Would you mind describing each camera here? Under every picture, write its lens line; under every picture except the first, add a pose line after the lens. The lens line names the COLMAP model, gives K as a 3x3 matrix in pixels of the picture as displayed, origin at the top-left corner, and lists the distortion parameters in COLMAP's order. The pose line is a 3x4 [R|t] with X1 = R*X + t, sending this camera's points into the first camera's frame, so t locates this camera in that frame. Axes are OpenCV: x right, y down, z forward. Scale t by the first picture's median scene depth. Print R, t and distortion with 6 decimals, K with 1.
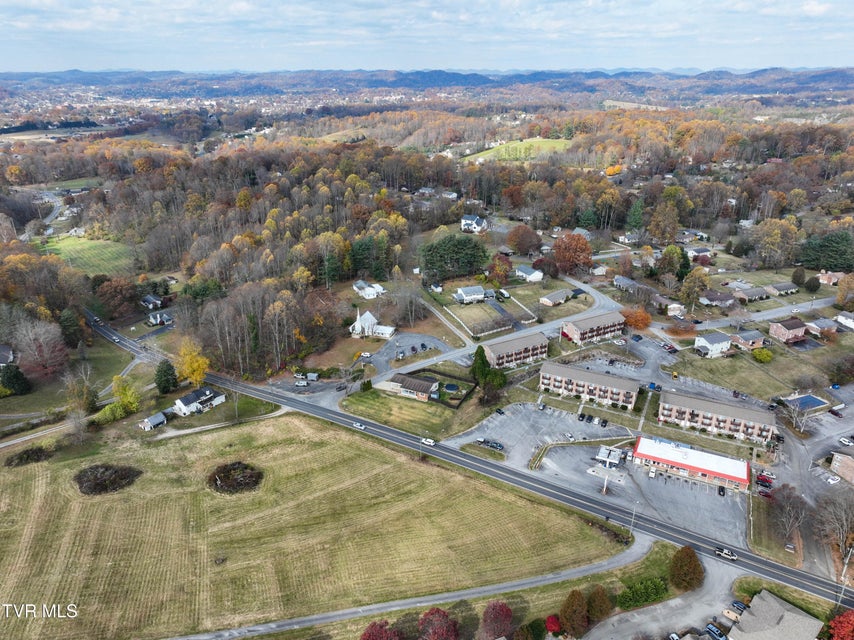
lens RADIAL K [[599.3, 0, 429.7], [0, 599.3, 319.1], [0, 0, 1]] dist [0.000707, 0.012880]
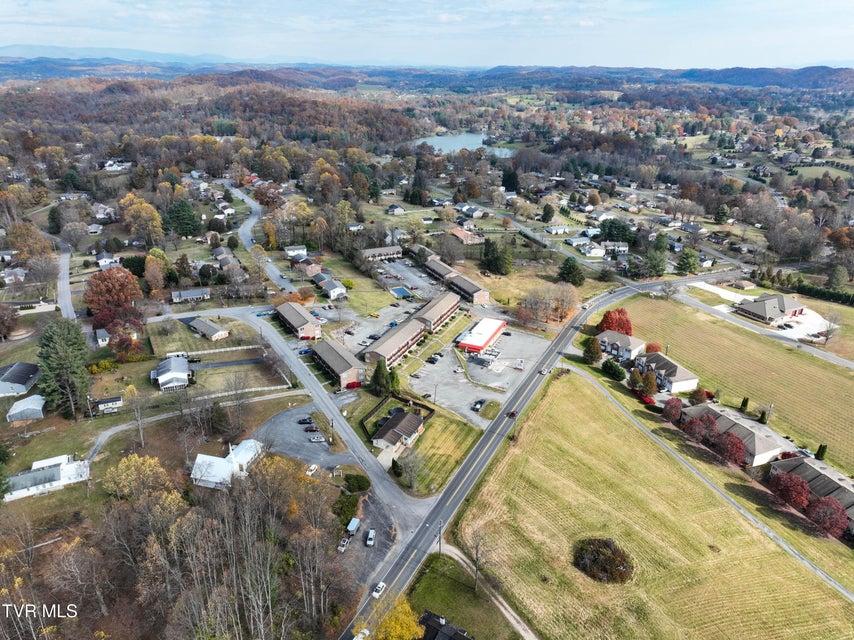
lens RADIAL K [[599.3, 0, 429.7], [0, 599.3, 319.1], [0, 0, 1]] dist [0.000707, 0.012880]
pose [[-0.035581, -0.391504, 0.919488, -0.772750], [0.370690, 0.849265, 0.375949, -0.340518], [-0.928075, 0.354222, 0.114909, 0.825783]]
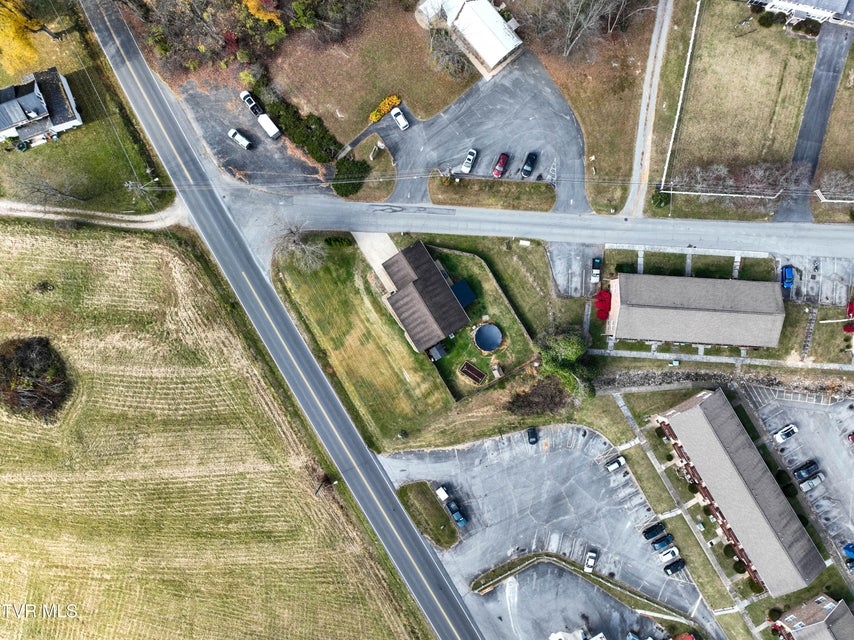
lens RADIAL K [[599.3, 0, 429.7], [0, 599.3, 319.1], [0, 0, 1]] dist [0.000707, 0.012880]
pose [[0.839945, 0.542652, 0.004626, -0.013867], [-0.221366, 0.334833, 0.915906, -0.330447], [0.495470, -0.770335, 0.401365, 0.821387]]
